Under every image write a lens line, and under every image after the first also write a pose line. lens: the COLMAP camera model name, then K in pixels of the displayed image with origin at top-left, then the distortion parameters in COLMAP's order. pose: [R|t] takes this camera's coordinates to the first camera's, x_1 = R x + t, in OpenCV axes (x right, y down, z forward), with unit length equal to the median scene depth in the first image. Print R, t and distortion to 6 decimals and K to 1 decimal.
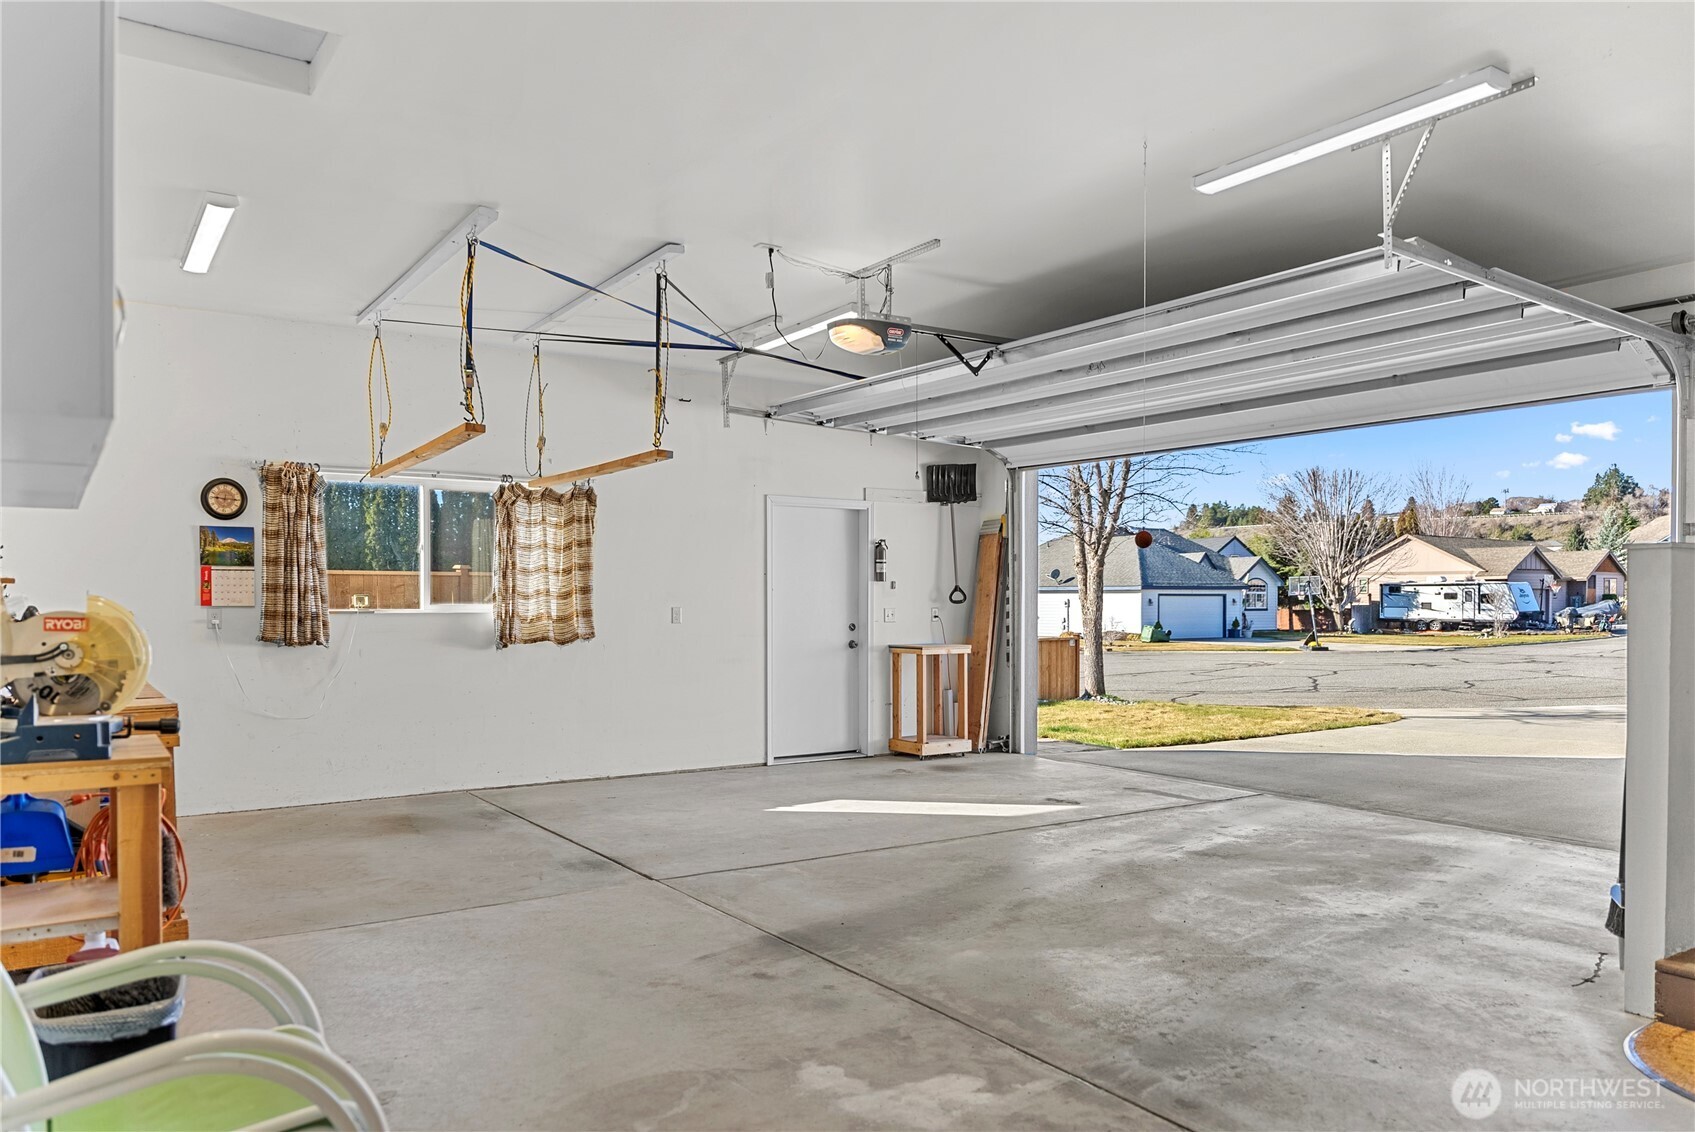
lens RADIAL K [[1156.6, 0, 845.4], [0, 1156.6, 576.6], [0, 0, 1]] dist [-0.005756, -0.002516]
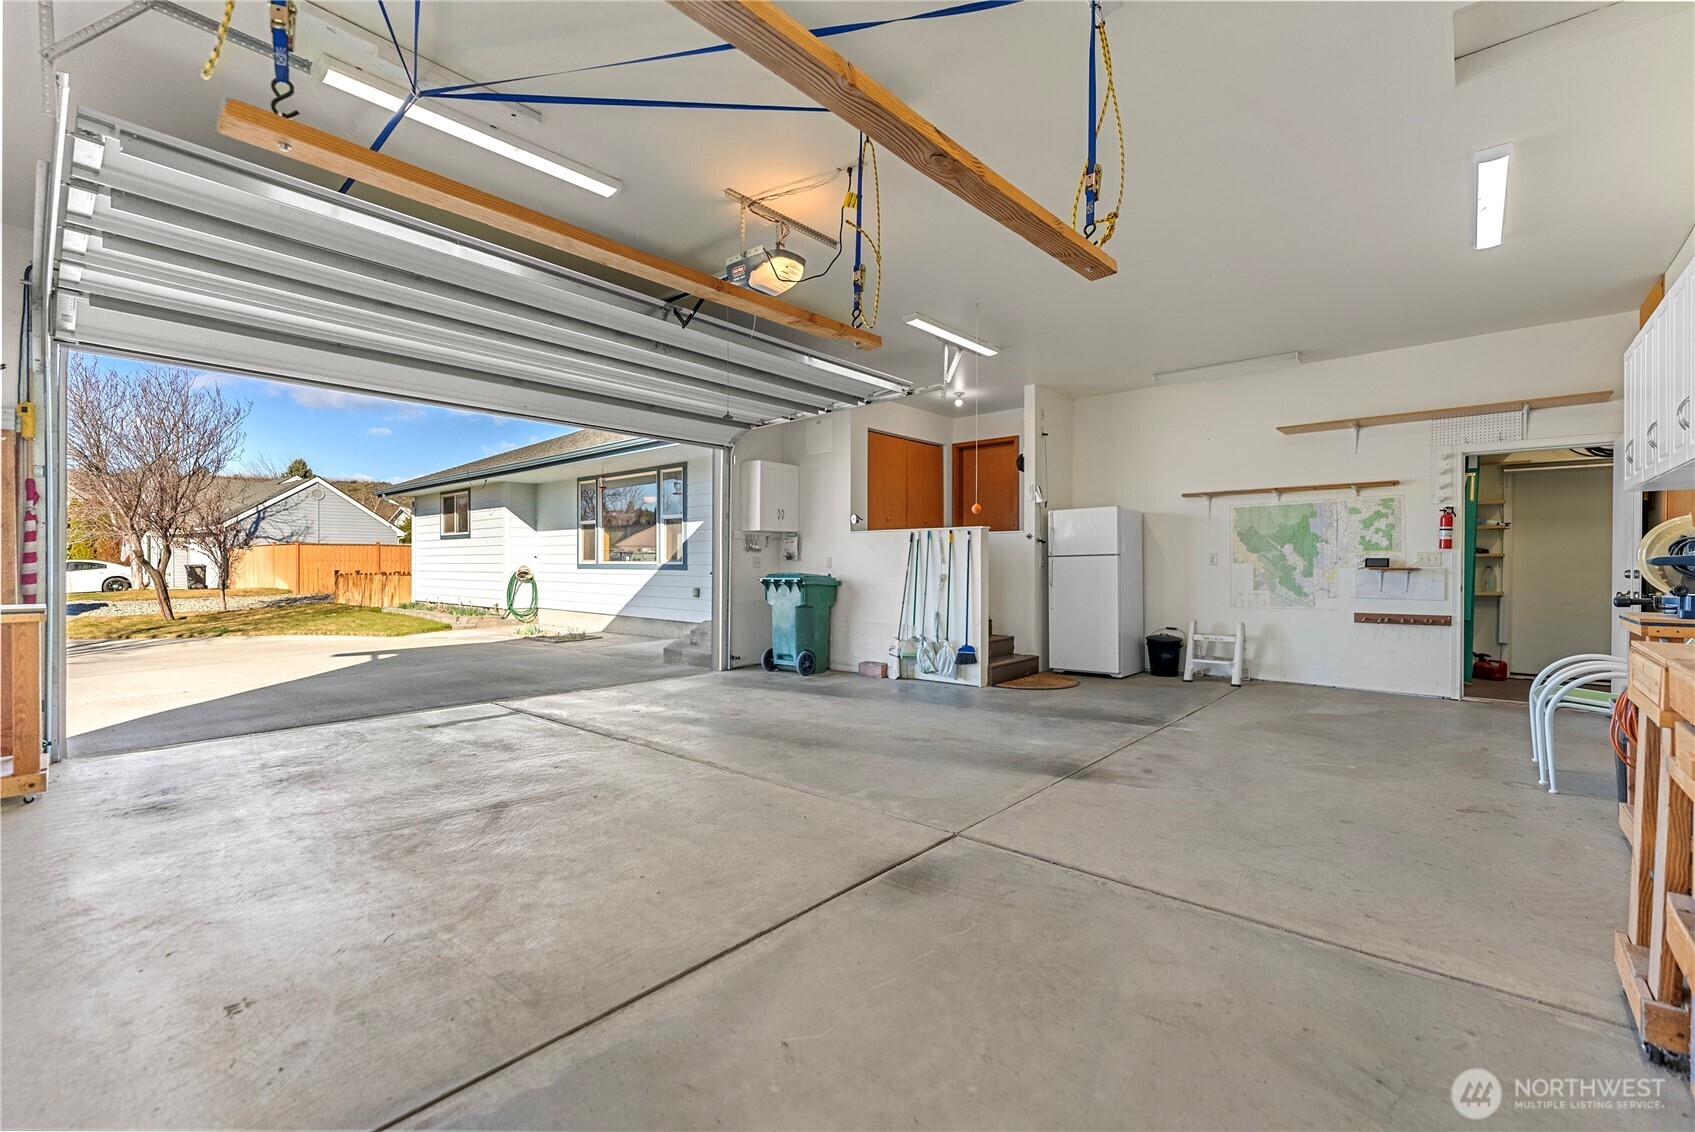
lens RADIAL K [[717.9, 0, 842.6], [0, 717.9, 568.7], [0, 0, 1]] dist [-0.000987, -0.000020]
pose [[-0.249751, -0.001844, 0.968308, -0.767907], [-0.022759, 0.999733, -0.003966, 0.067892], [-0.968043, -0.023028, -0.249726, 1.383700]]
